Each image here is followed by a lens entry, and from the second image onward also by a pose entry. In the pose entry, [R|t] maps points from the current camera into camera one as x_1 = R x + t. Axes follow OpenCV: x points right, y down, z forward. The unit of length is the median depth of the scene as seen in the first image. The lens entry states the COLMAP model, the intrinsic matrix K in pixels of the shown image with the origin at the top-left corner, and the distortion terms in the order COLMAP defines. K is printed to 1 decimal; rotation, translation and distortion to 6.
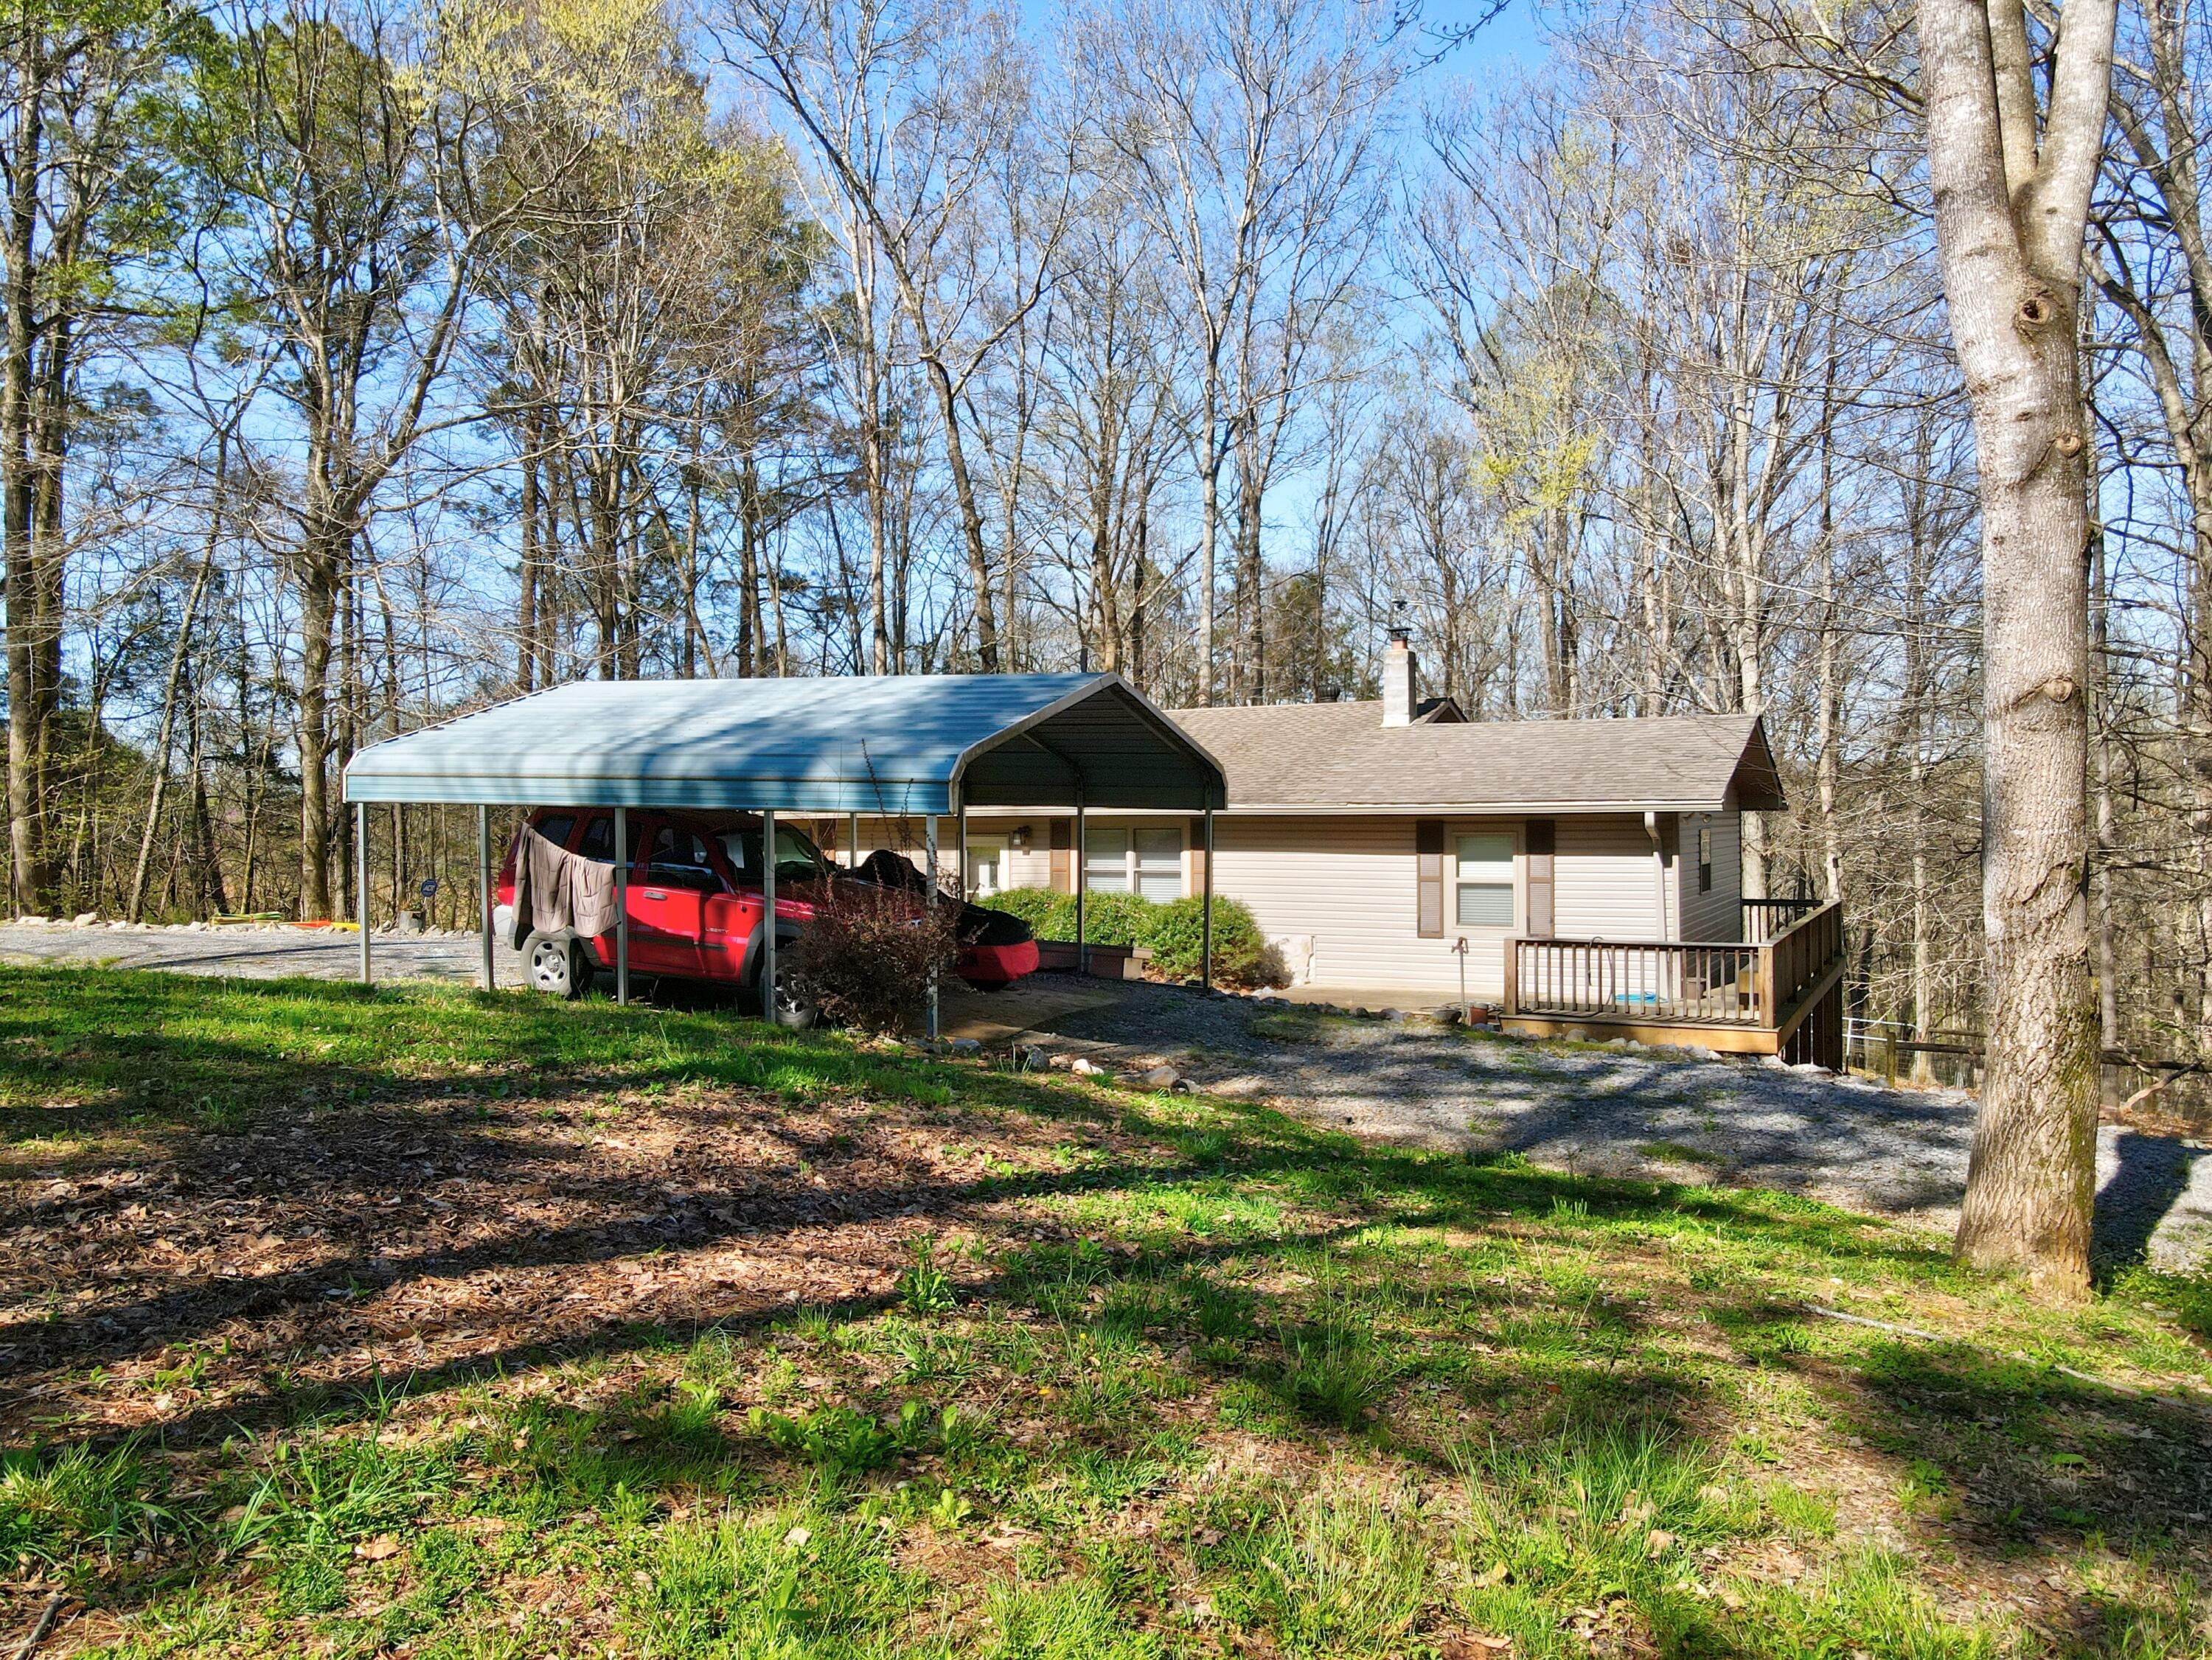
lens RADIAL K [[1616.2, 0, 1106.0], [0, 1616.2, 830.0], [0, 0, 1]] dist [0.000998, 0.001969]
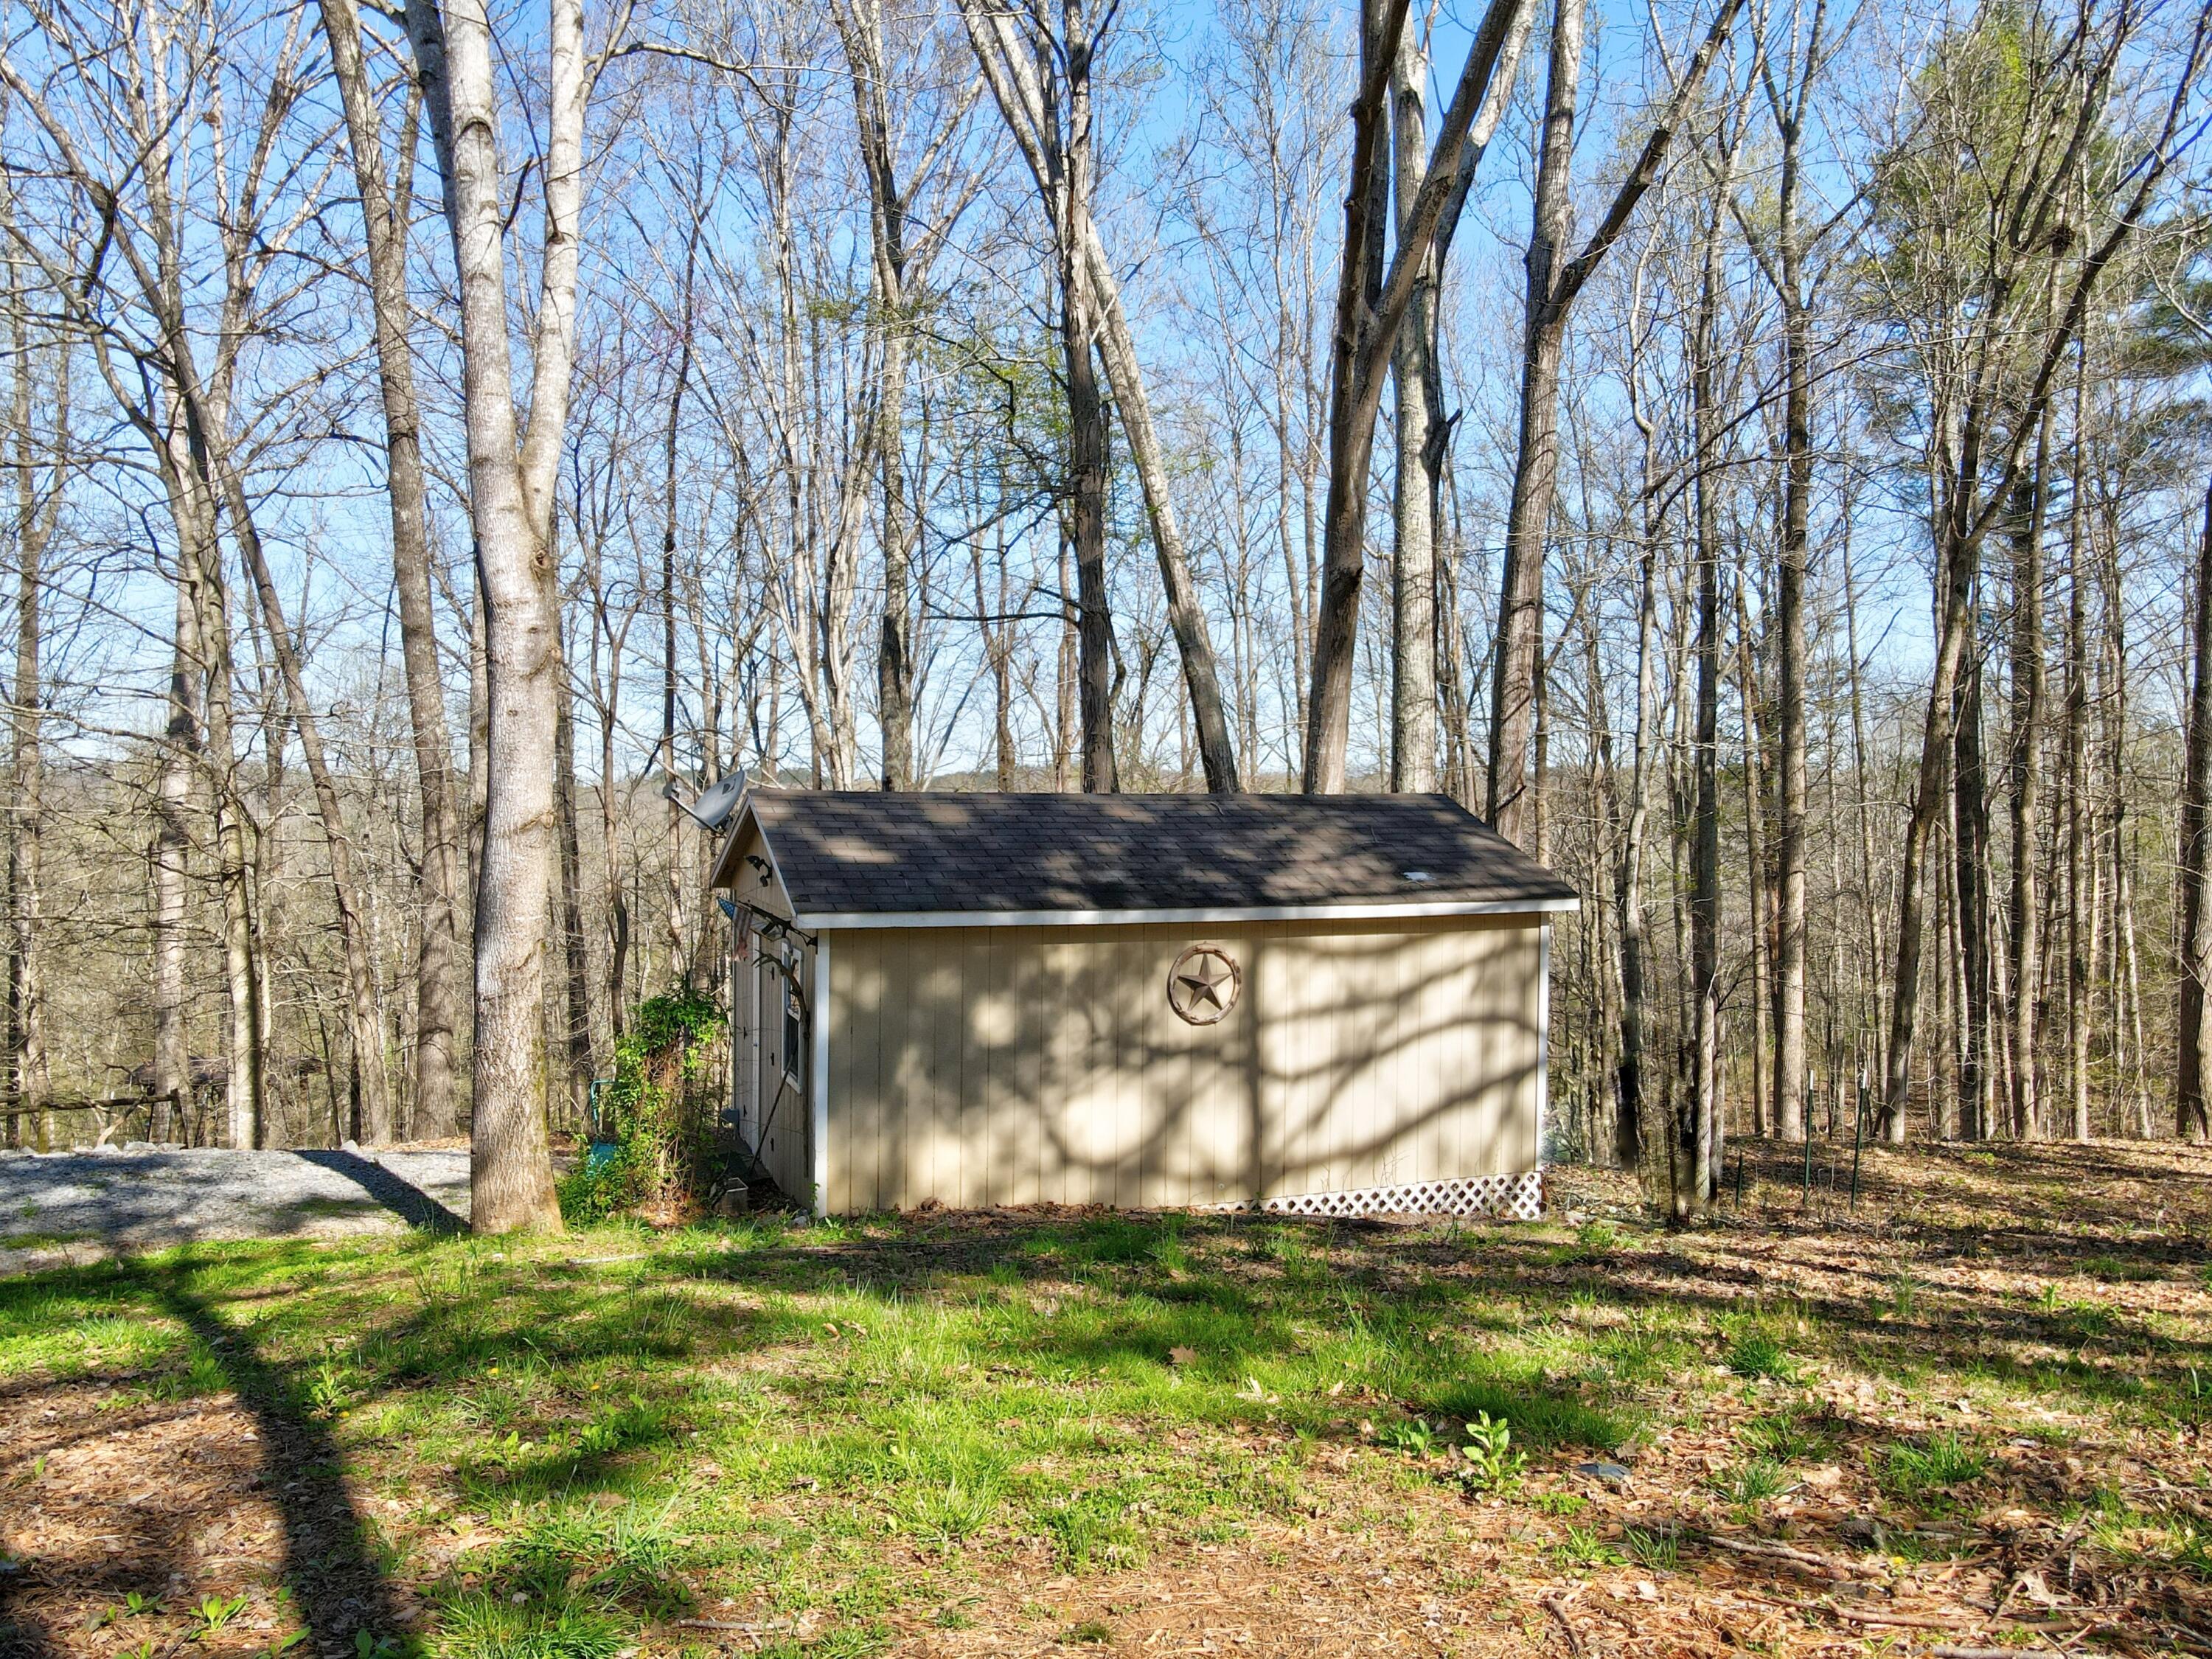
lens RADIAL K [[1616.5, 0, 1106.0], [0, 1616.5, 829.5], [0, 0, 1]] dist [0.000998, 0.001969]
pose [[0.245746, 0.023460, 0.969050, -0.703634], [-0.003660, 0.999722, -0.023274, -0.045871], [-0.969327, 0.002172, 0.245764, 0.148152]]
